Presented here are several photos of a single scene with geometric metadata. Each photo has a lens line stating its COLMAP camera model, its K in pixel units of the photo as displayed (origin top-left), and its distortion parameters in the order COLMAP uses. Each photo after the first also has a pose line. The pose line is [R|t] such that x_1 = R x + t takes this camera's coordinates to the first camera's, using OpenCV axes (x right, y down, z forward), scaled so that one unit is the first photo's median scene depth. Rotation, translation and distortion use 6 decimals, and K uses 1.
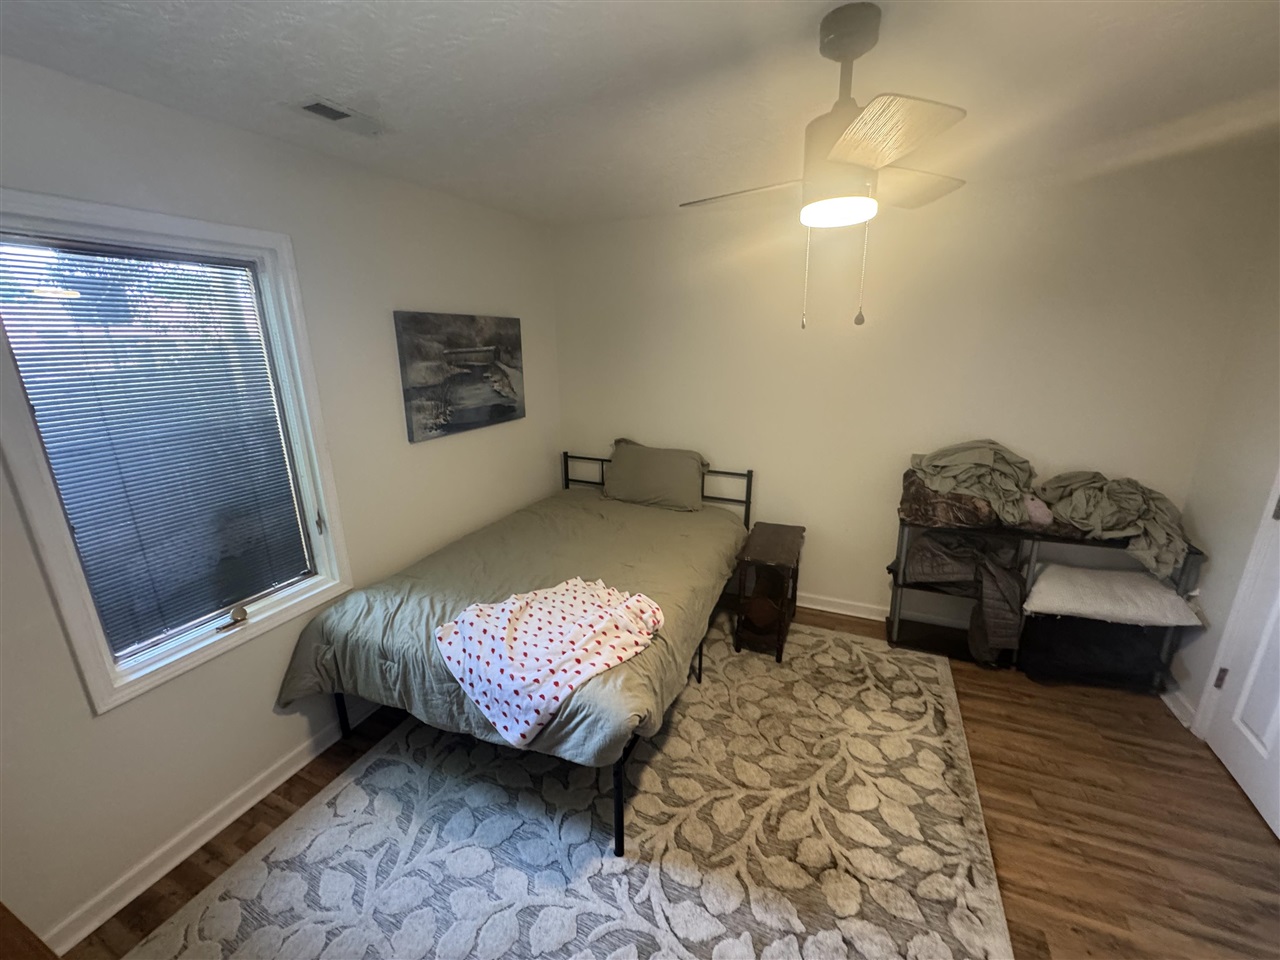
lens RADIAL K [[511.9, 0, 638.8], [0, 511.9, 477.3], [0, 0, 1]] dist [-0.004239, -0.000089]
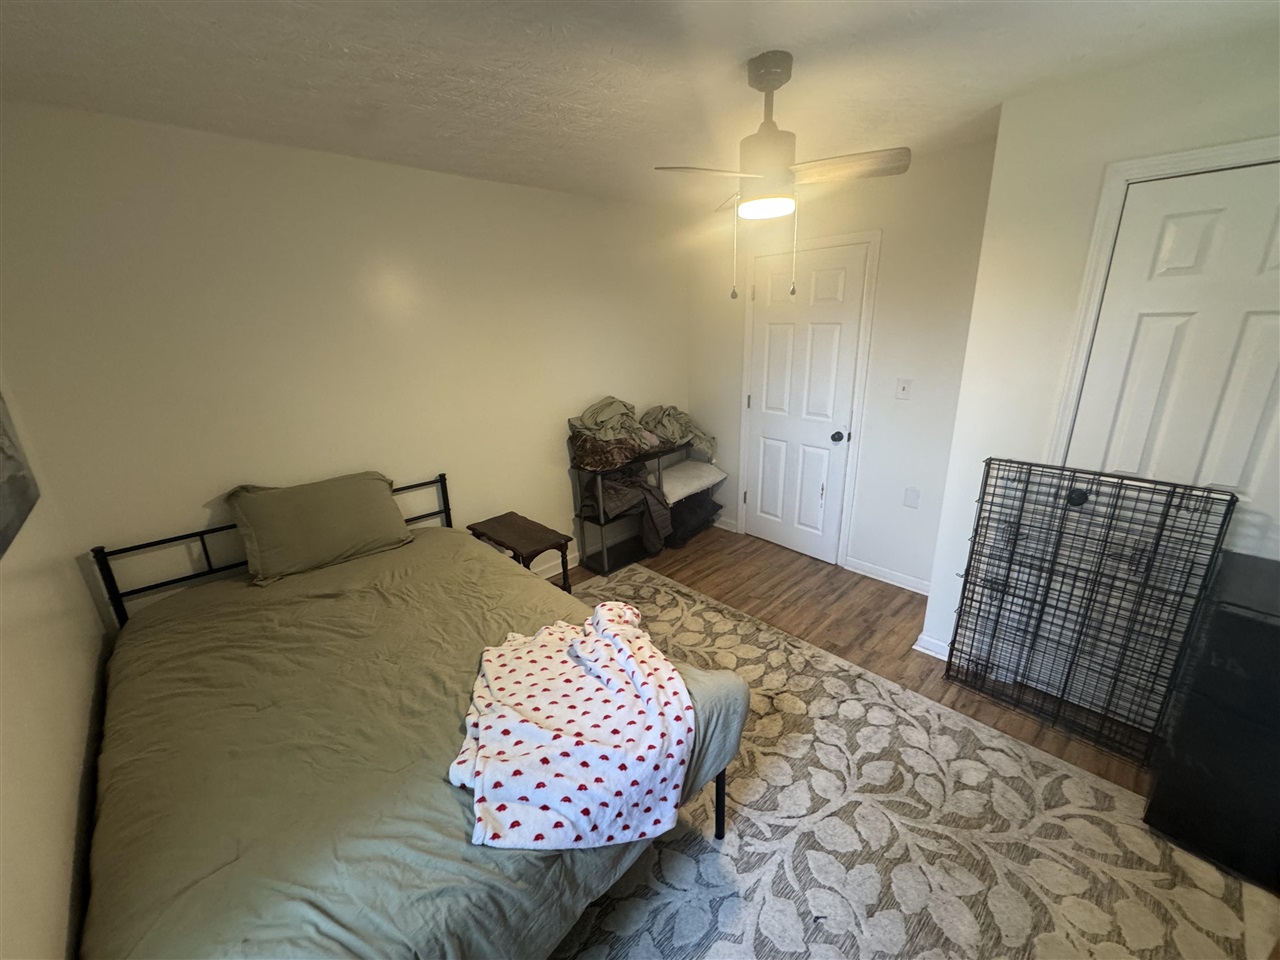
lens RADIAL K [[511.9, 0, 638.8], [0, 511.9, 477.3], [0, 0, 1]] dist [-0.004239, -0.000089]
pose [[0.392797, -0.270385, 0.878978, -0.717022], [0.267685, 0.948029, 0.172003, -0.117229], [-0.879804, 0.167727, 0.444761, 0.540873]]
